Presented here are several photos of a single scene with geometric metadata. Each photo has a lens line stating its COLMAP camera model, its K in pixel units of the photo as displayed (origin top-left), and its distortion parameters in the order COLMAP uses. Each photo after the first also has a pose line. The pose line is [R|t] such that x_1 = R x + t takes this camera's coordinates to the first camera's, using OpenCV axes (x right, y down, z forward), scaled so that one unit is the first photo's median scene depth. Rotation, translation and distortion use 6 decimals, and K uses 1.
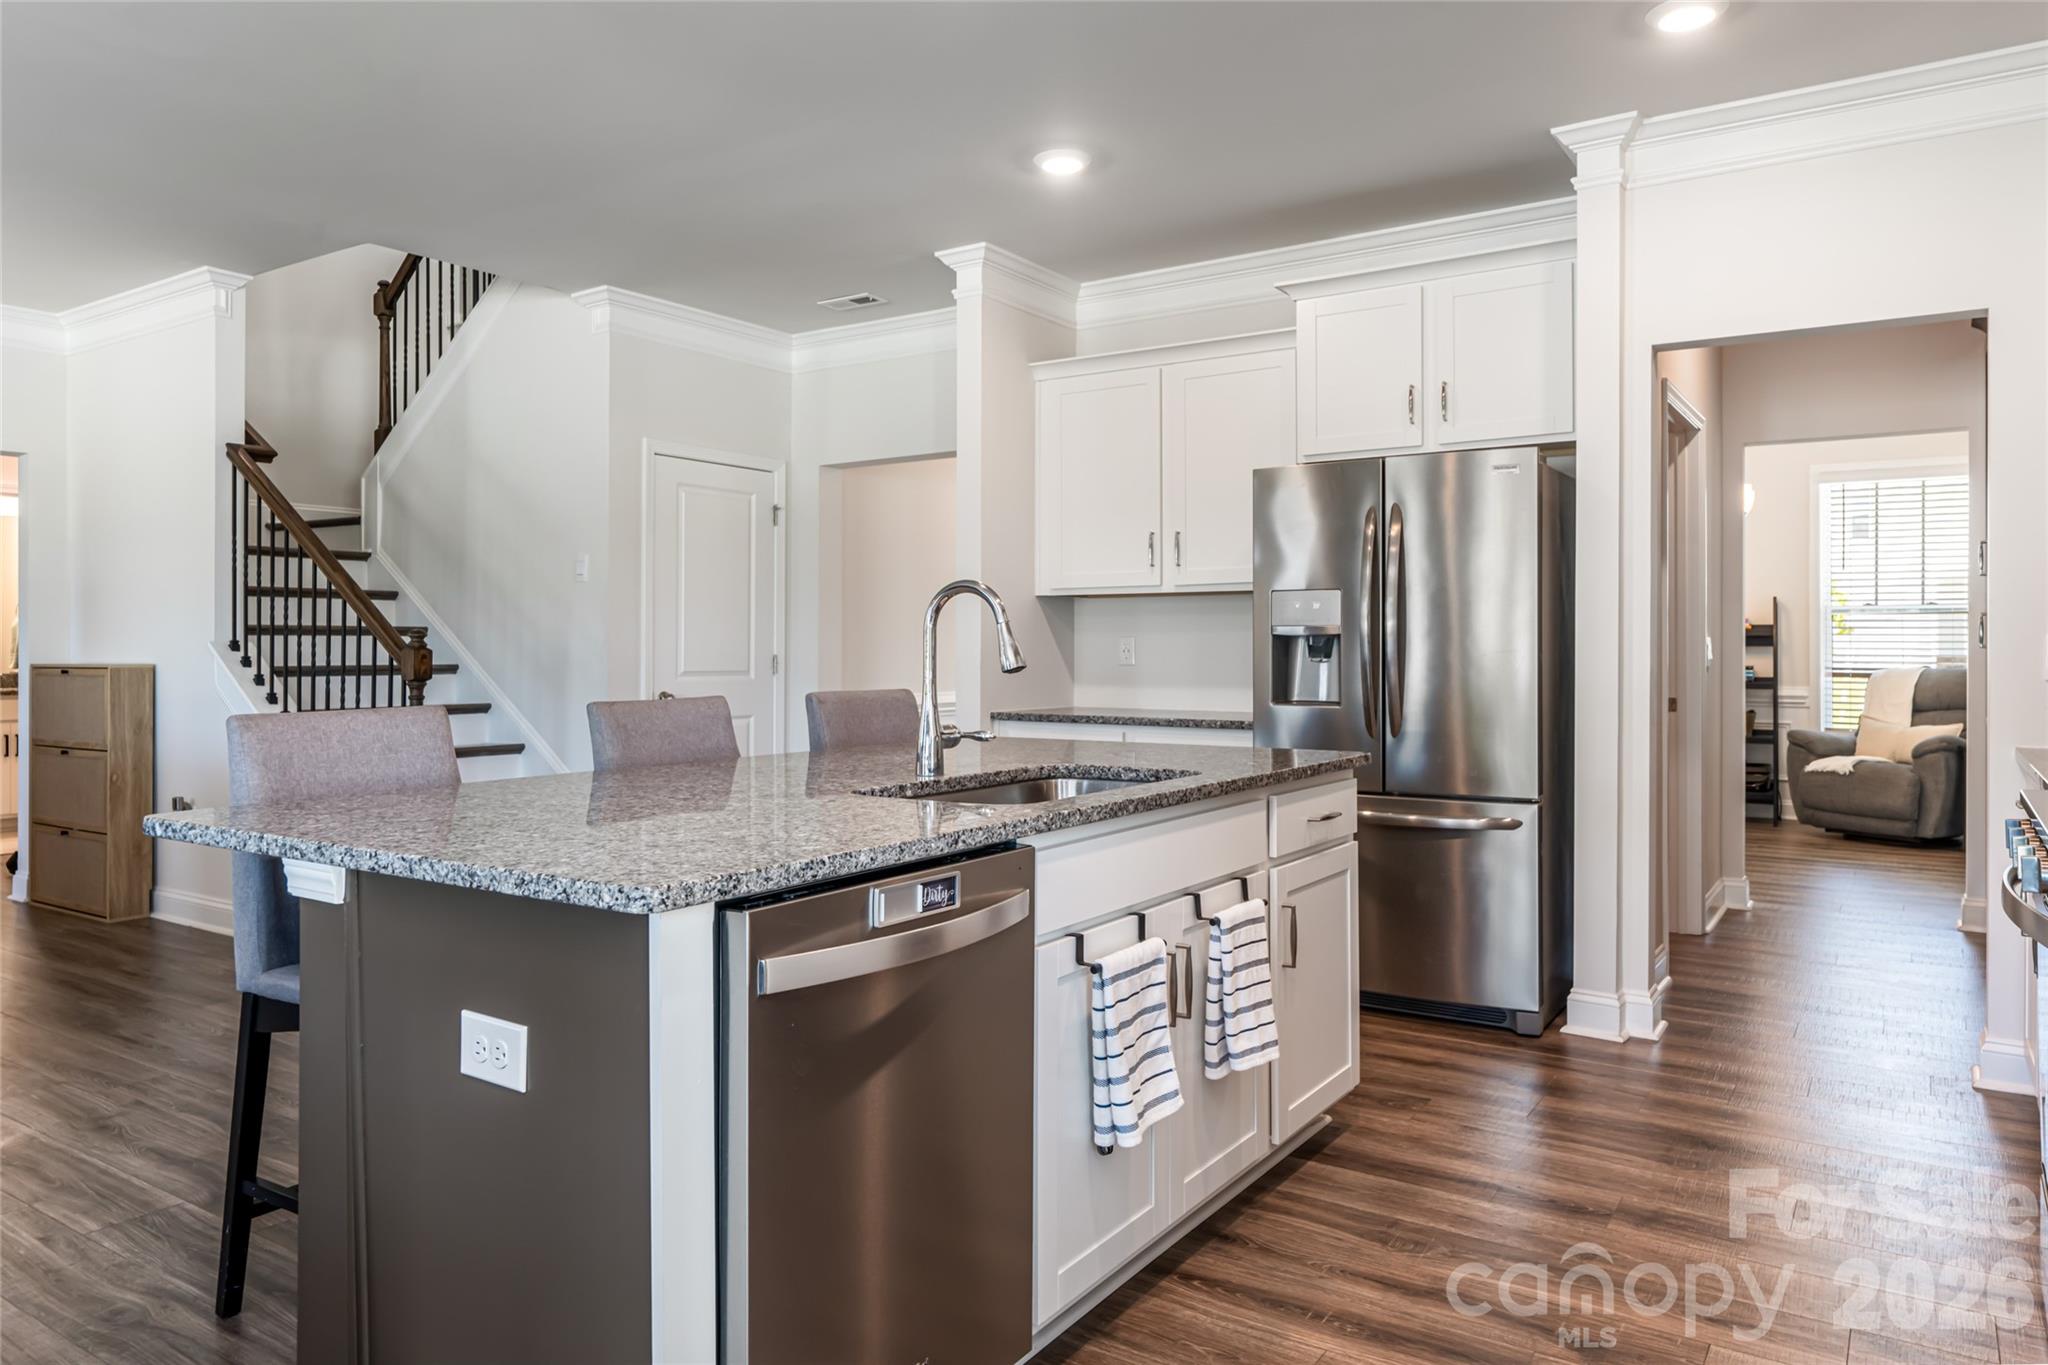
lens RADIAL K [[1326.1, 0, 1024.0], [0, 1326.1, 682.5], [0, 0, 1]] dist [0.012978, 0.004575]
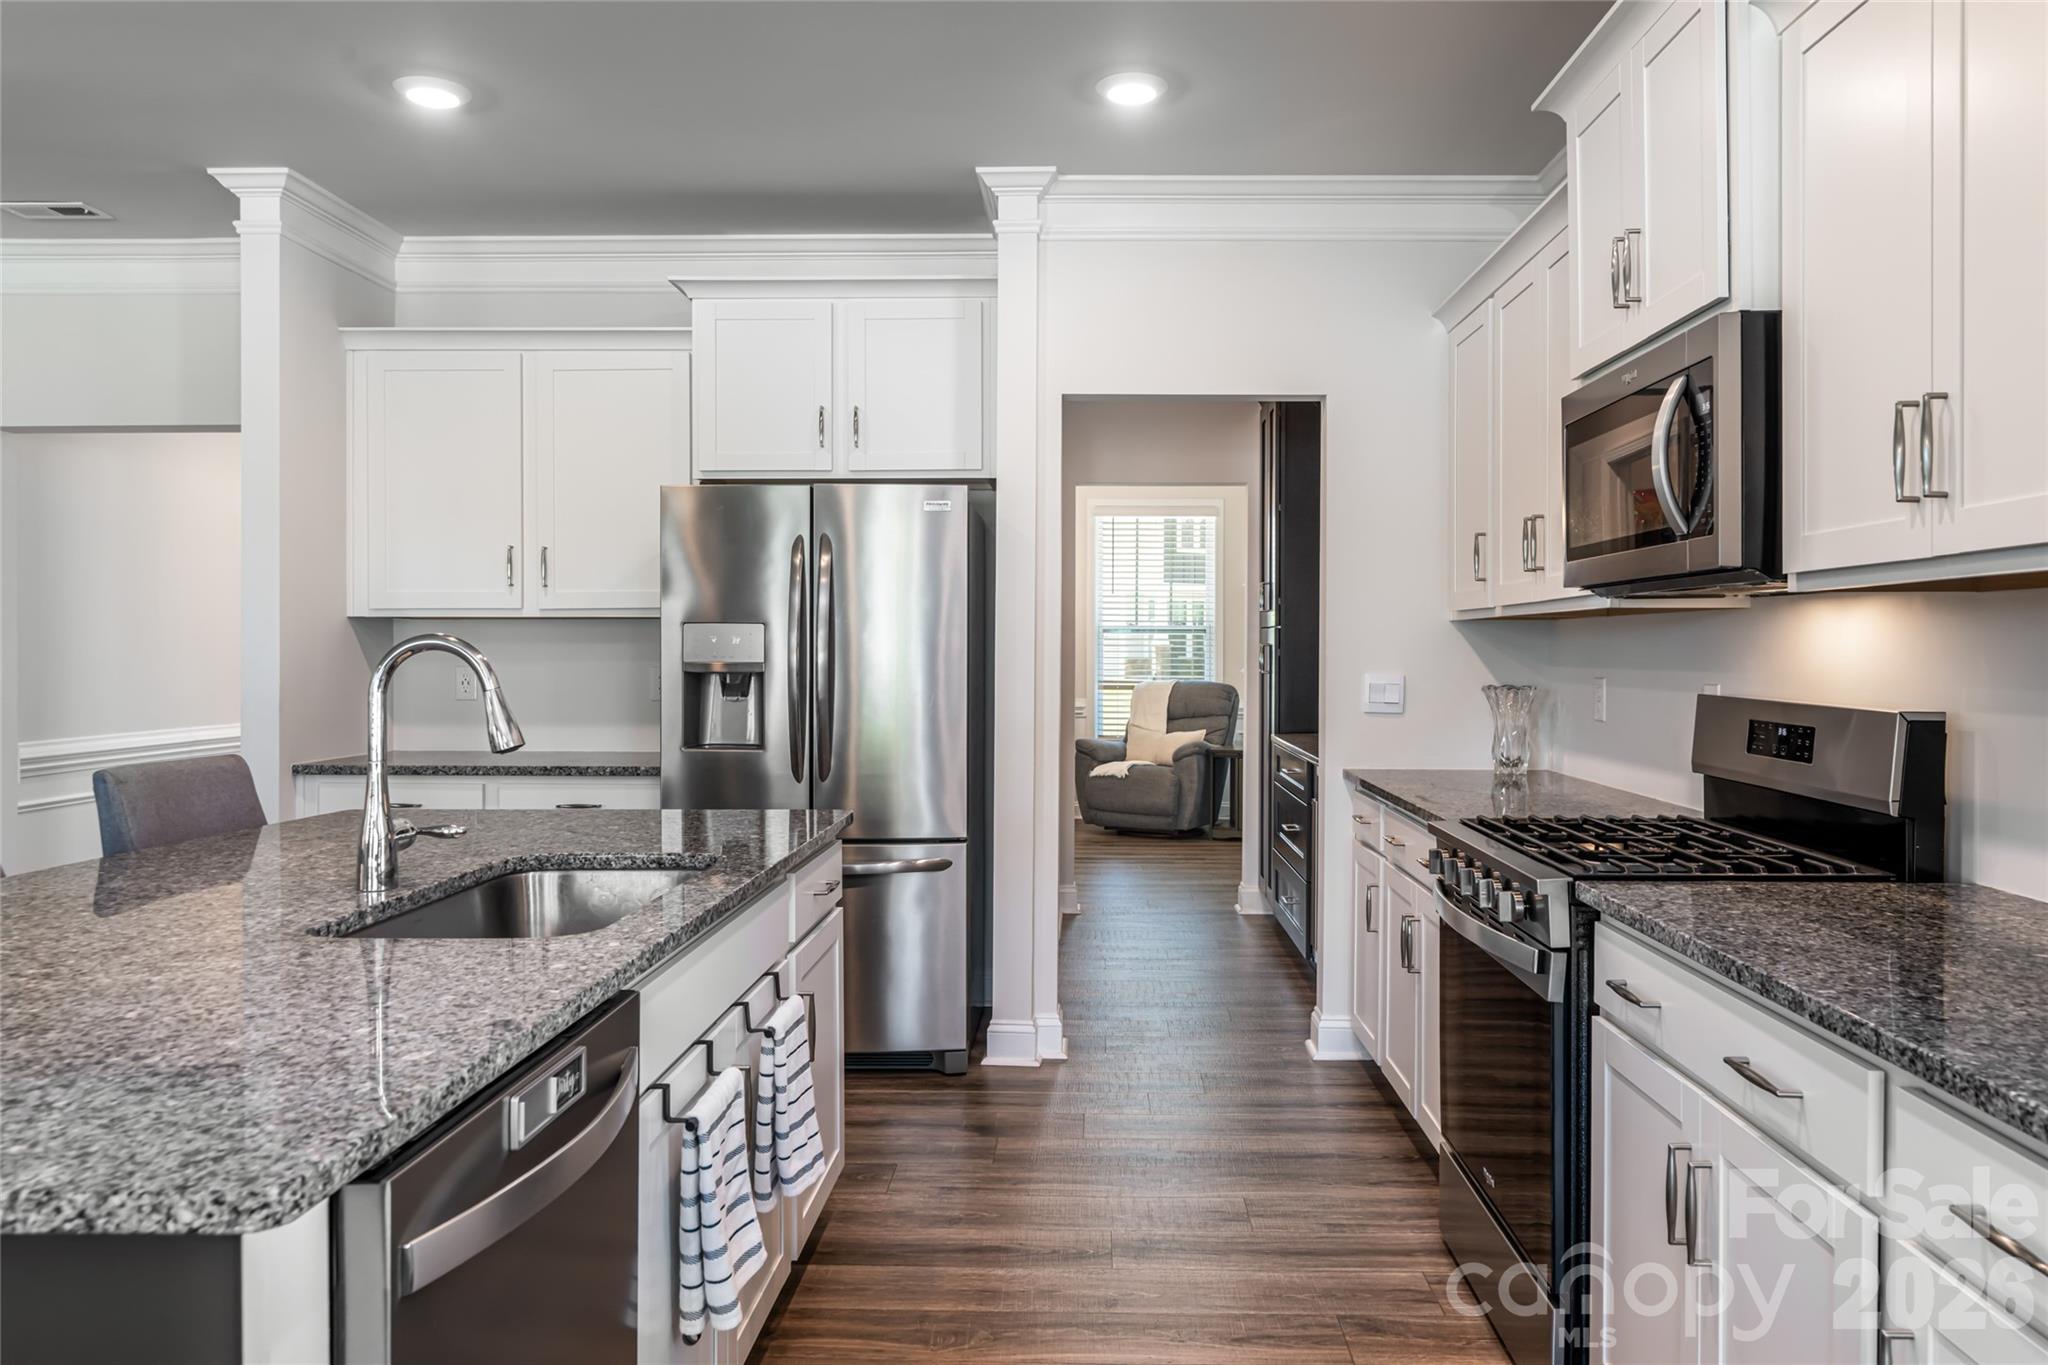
lens RADIAL K [[1392.8, 0, 1064.0], [0, 1392.8, 697.6], [0, 0, 1]] dist [0.002730, 0.004975]
pose [[0.848037, -0.018275, 0.529622, -0.103967], [0.014849, 0.999832, 0.010724, -0.027597], [-0.529730, -0.001230, 0.848166, 0.076836]]
